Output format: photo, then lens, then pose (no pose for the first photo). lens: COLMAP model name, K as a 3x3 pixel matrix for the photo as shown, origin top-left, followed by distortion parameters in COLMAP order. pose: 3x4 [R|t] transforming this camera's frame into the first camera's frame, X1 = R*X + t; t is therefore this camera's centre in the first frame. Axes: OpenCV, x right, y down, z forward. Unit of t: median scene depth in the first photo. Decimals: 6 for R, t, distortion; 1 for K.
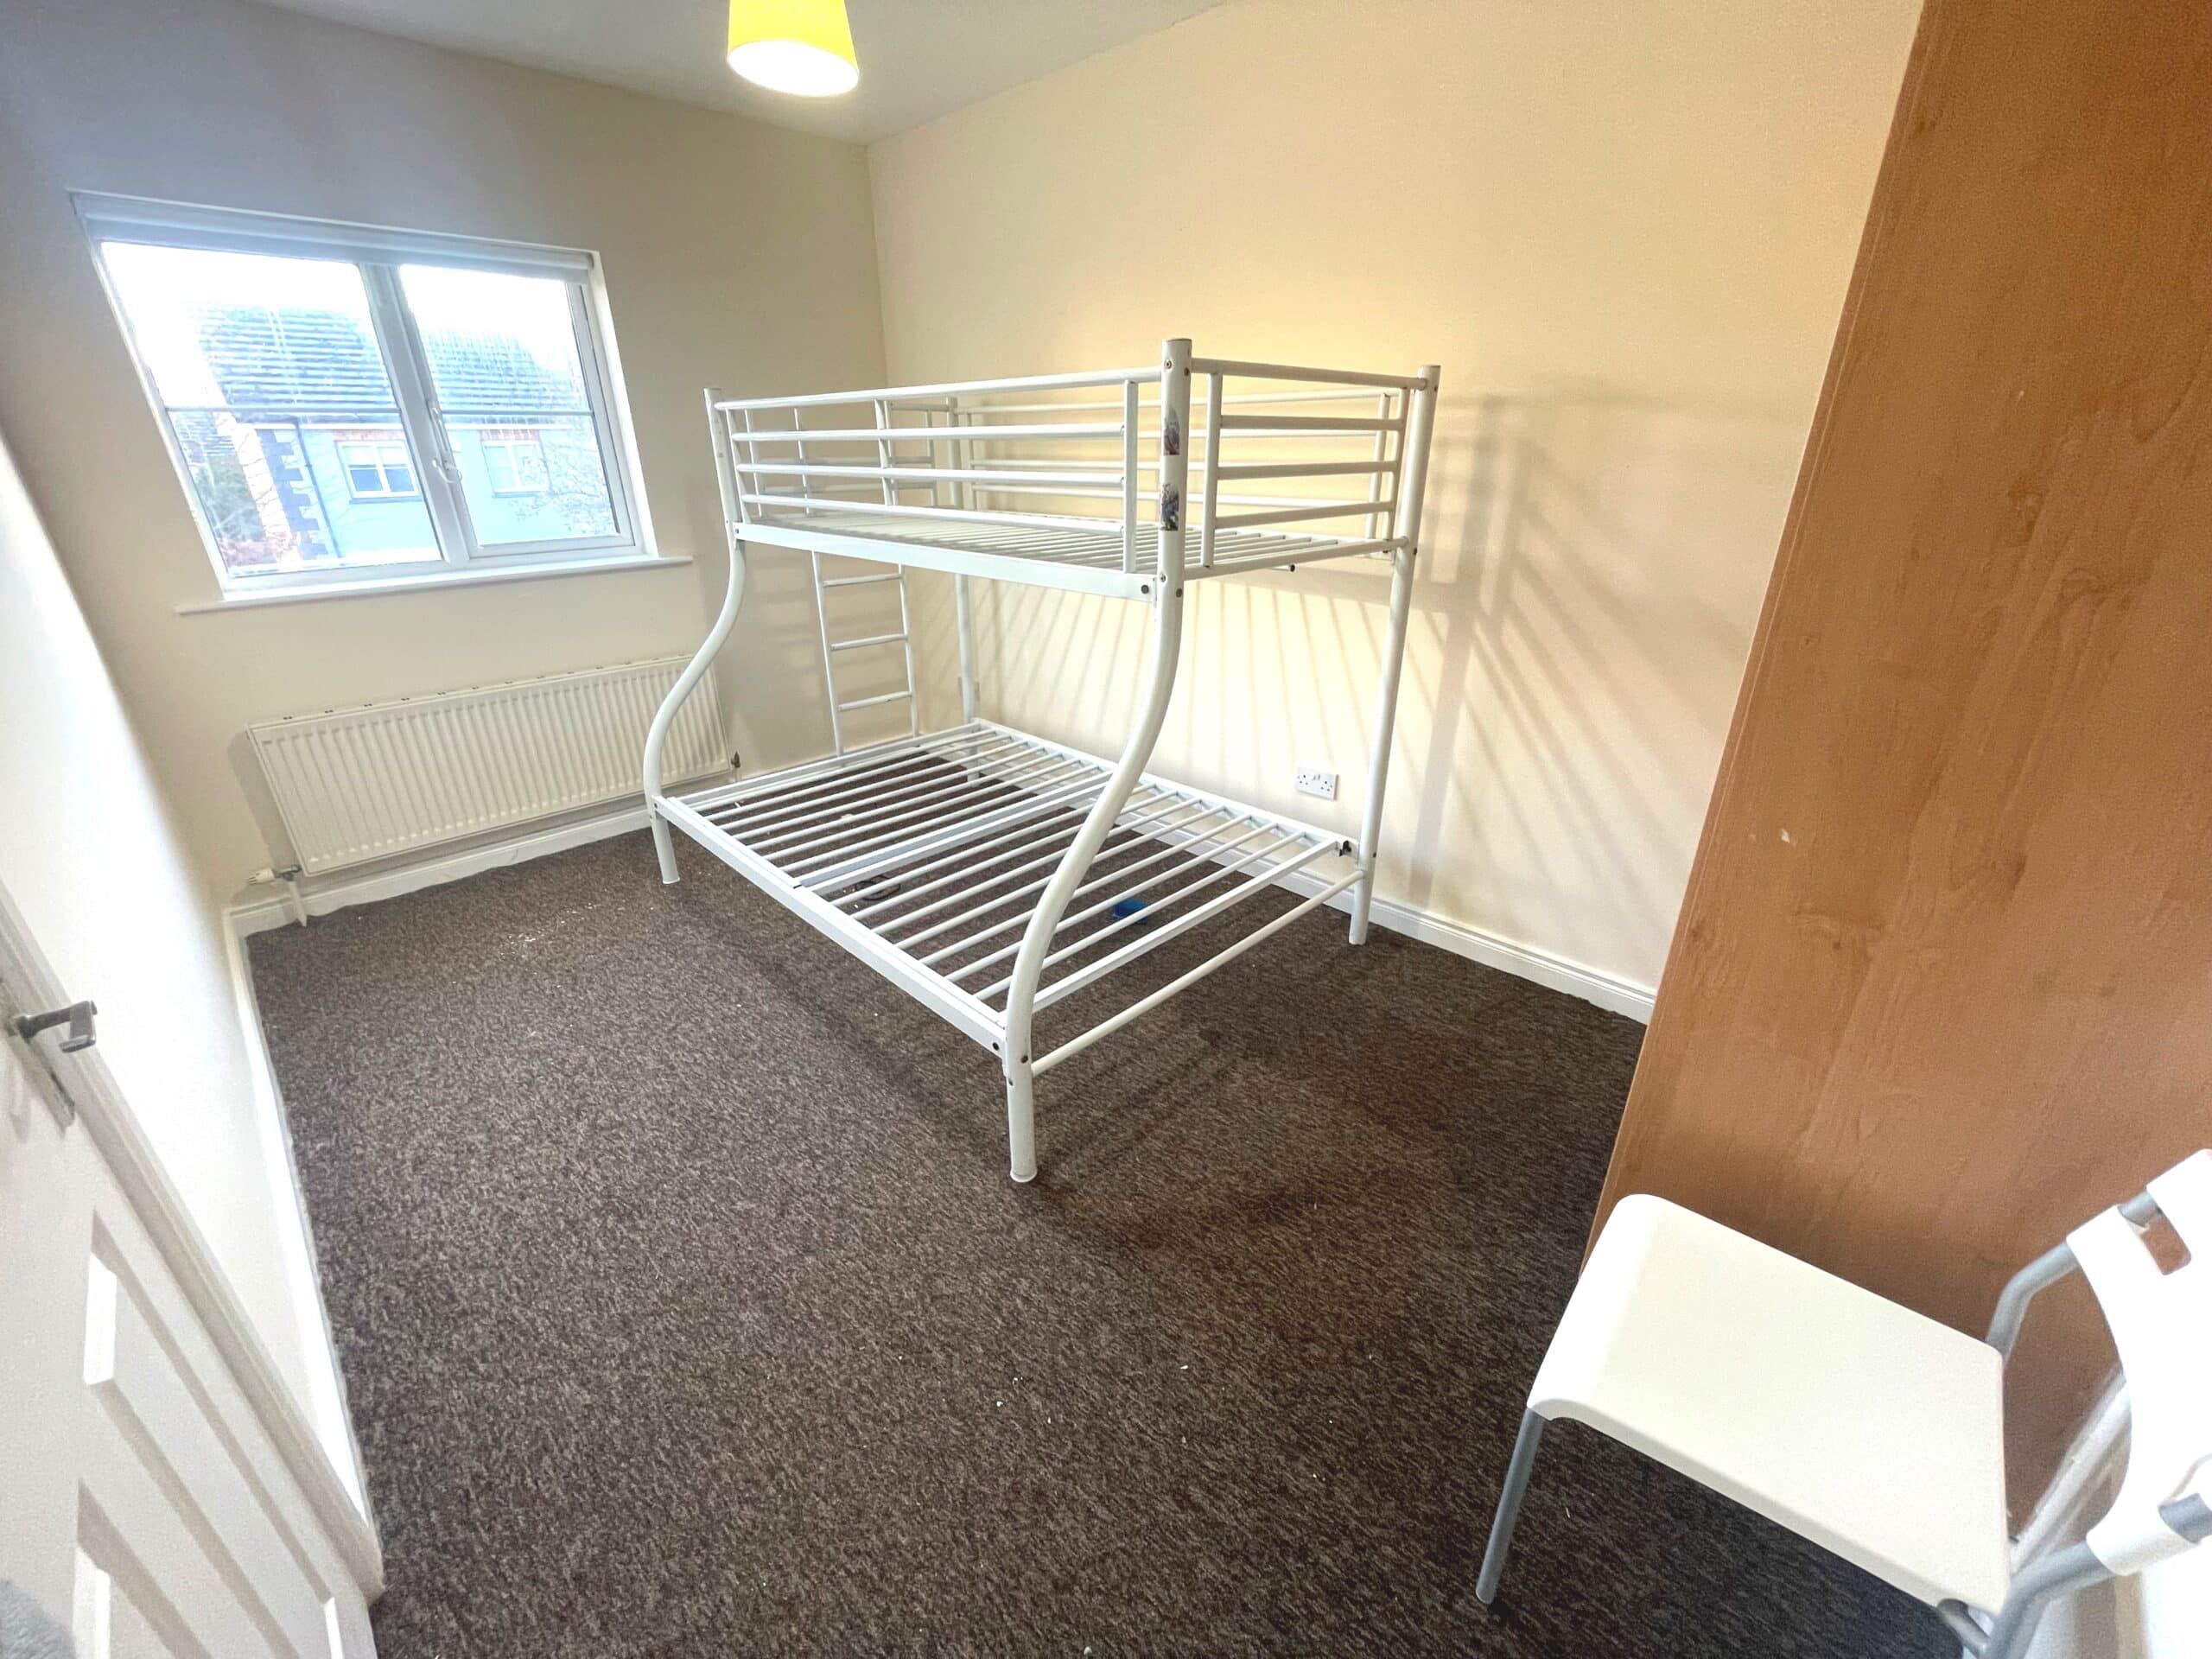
lens RADIAL K [[895.1, 0, 1103.4], [0, 895.1, 831.6], [0, 0, 1]] dist [-0.002653, -0.000696]
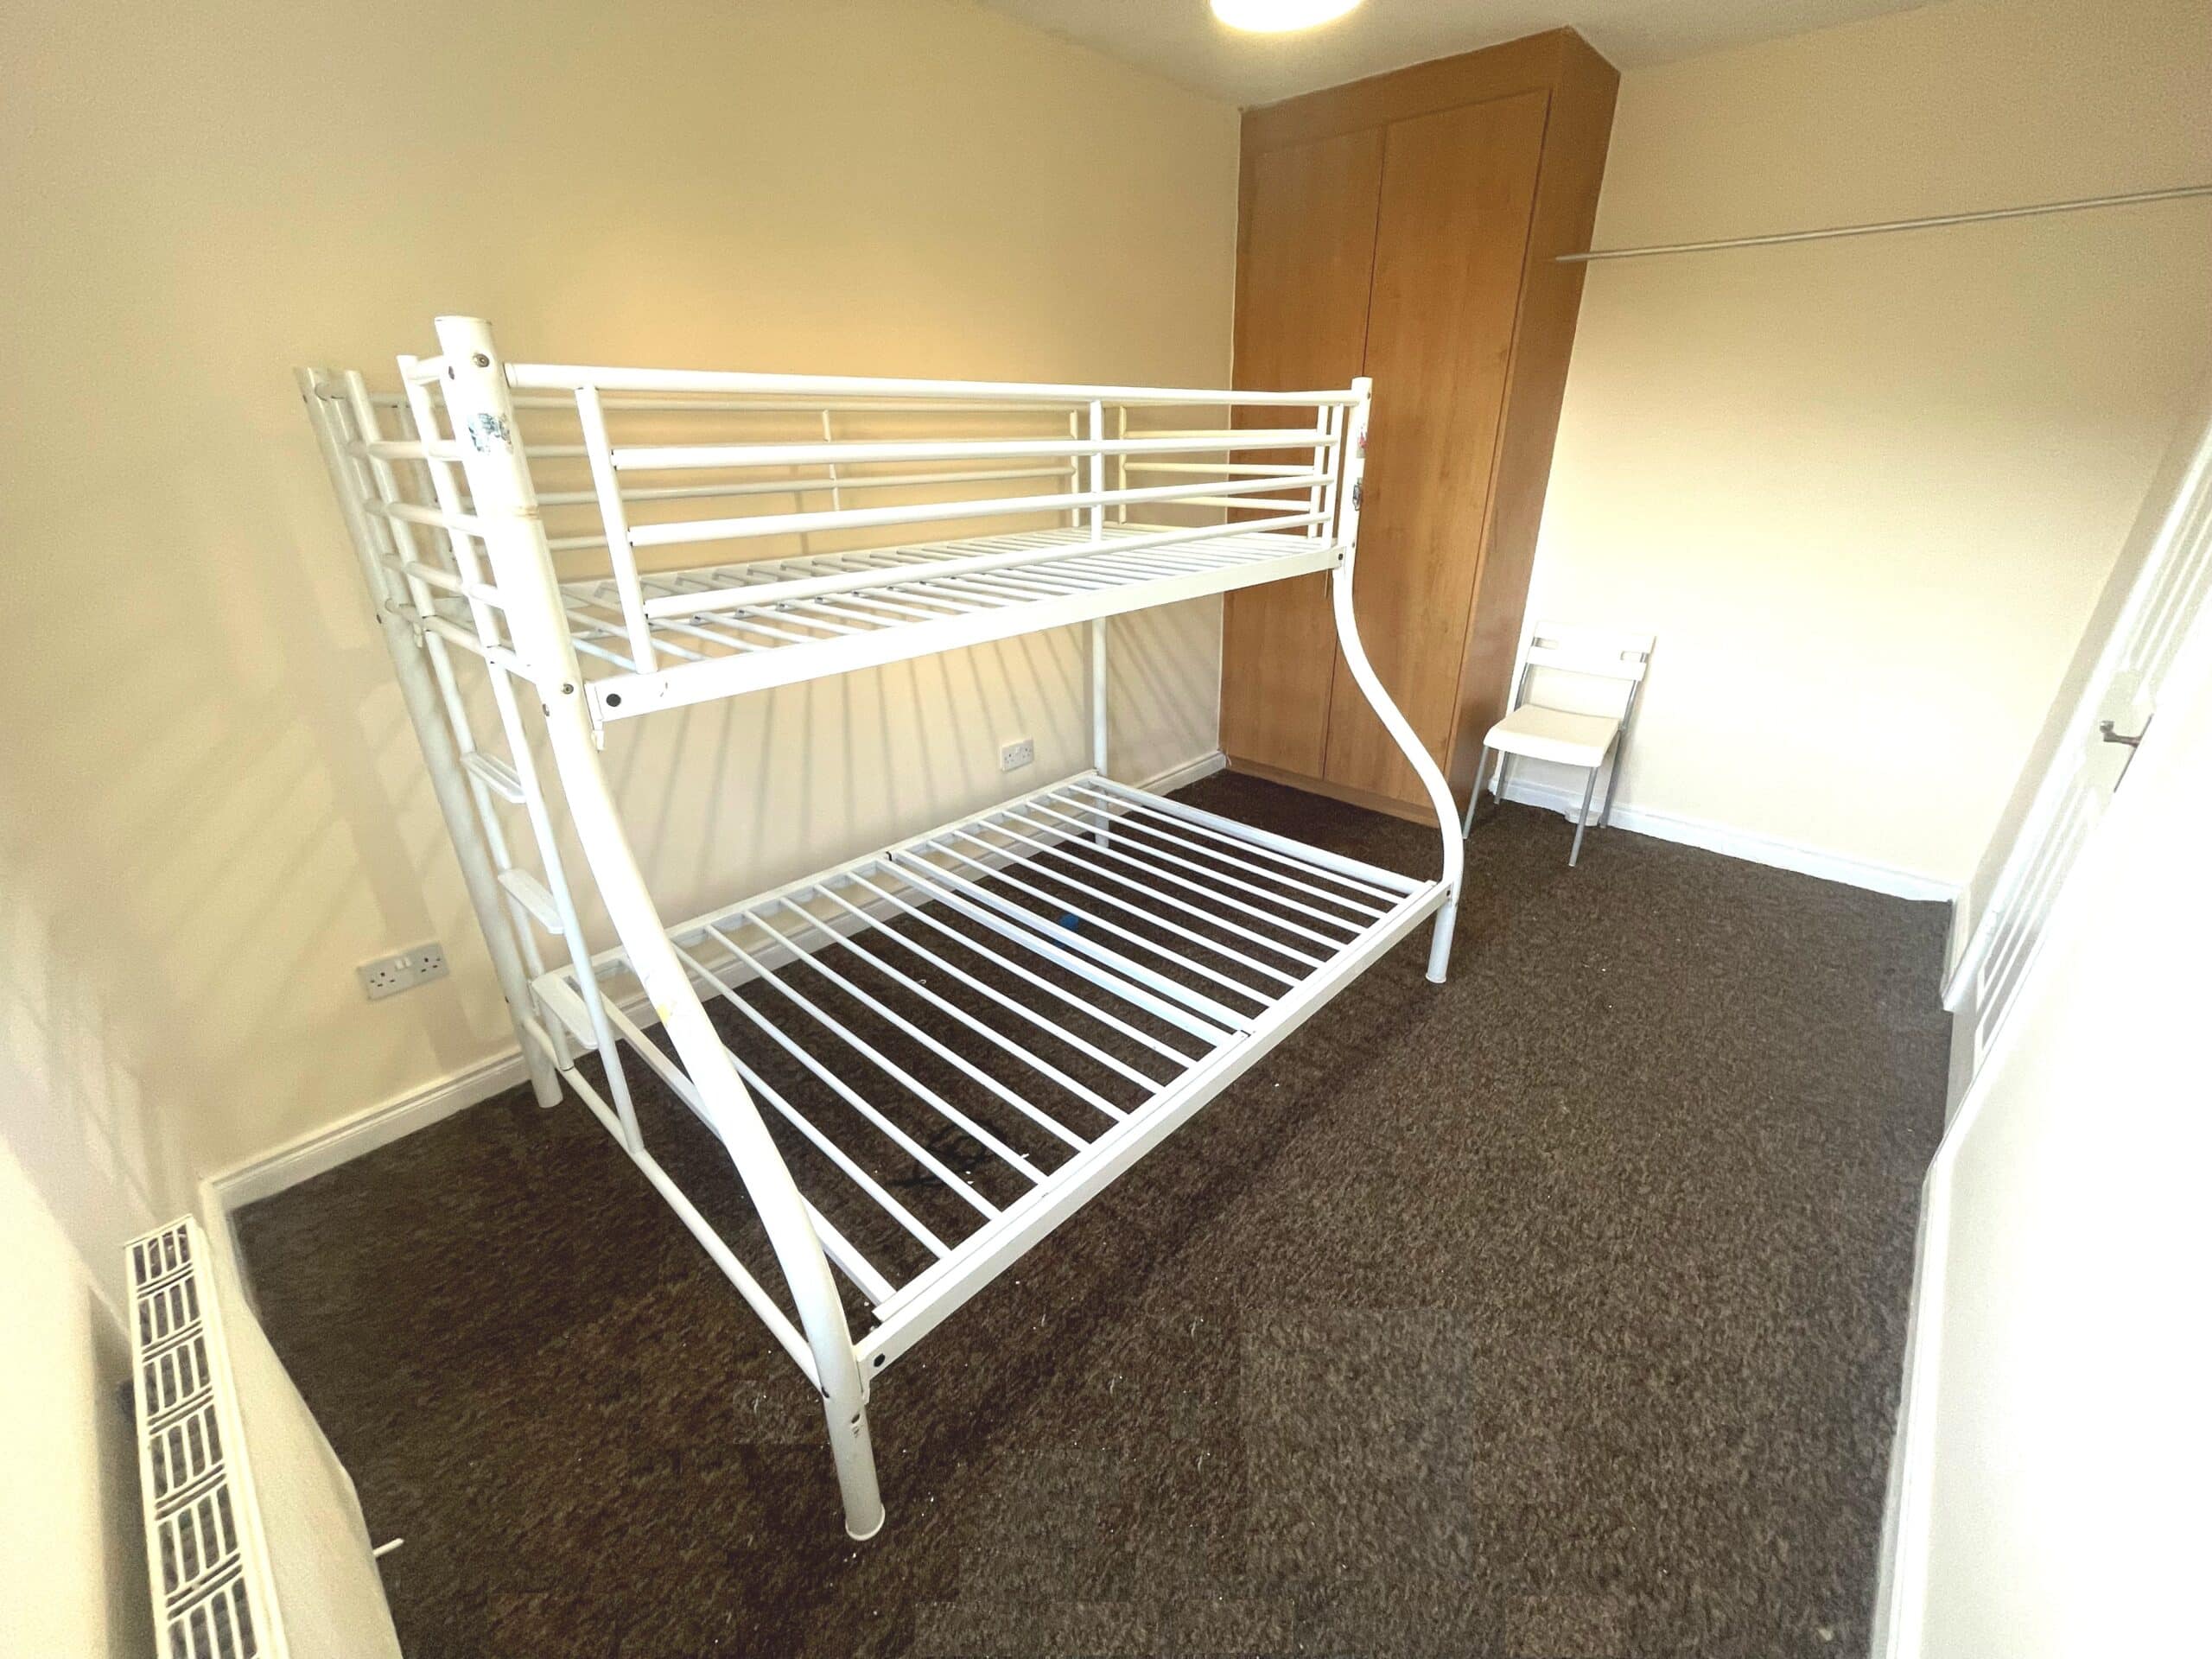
lens RADIAL K [[895.1, 0, 1107.6], [0, 895.1, 826.4], [0, 0, 1]] dist [-0.002653, -0.000696]
pose [[-0.047127, -0.398054, 0.916151, -1.173697], [0.408620, 0.829236, 0.381310, -0.516292], [-0.911487, 0.392327, 0.123573, 1.140662]]
